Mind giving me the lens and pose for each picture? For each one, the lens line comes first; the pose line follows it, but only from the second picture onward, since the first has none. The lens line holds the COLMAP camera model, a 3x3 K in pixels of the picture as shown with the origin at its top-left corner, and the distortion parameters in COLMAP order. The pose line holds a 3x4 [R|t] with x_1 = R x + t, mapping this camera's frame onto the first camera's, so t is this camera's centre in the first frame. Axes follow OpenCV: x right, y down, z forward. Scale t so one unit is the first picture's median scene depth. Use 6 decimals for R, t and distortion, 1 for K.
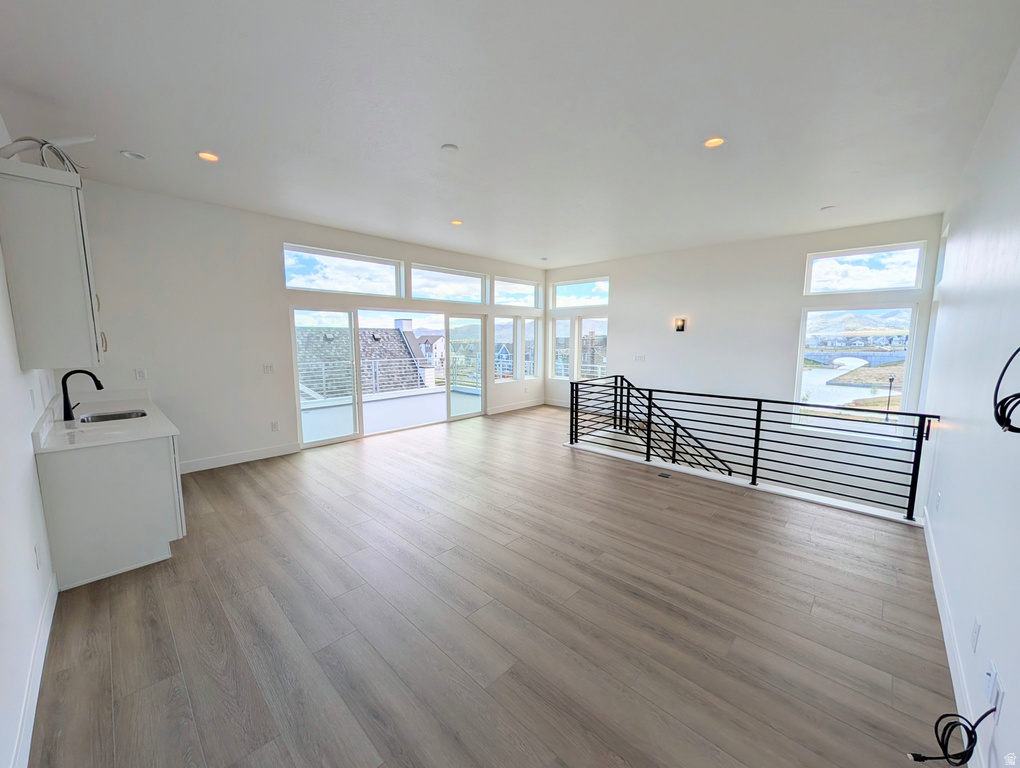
lens RADIAL K [[393.8, 0, 512.1], [0, 393.8, 384.5], [0, 0, 1]] dist [0.000182, -0.000123]
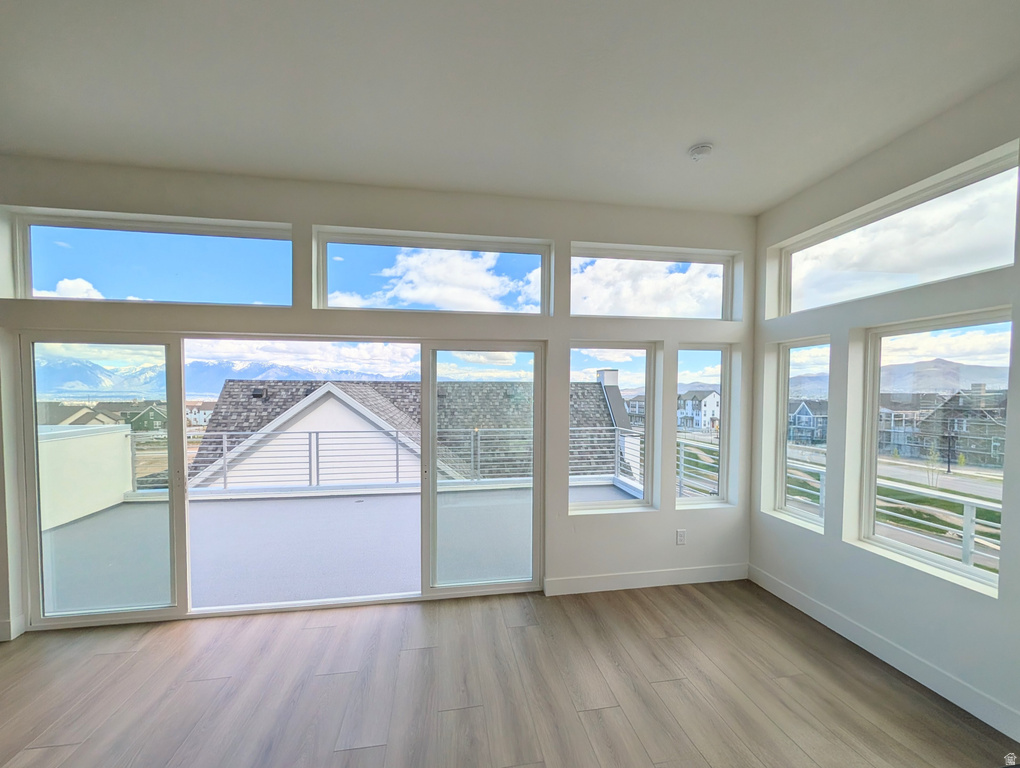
lens RADIAL K [[417.2, 0, 506.4], [0, 417.2, 404.9], [0, 0, 1]] dist [-0.000537, -0.000173]
pose [[0.794748, 0.018398, -0.606661, 0.120998], [-0.072567, 0.995251, -0.064883, -0.062763], [0.602586, 0.095590, 0.792308, 0.491843]]
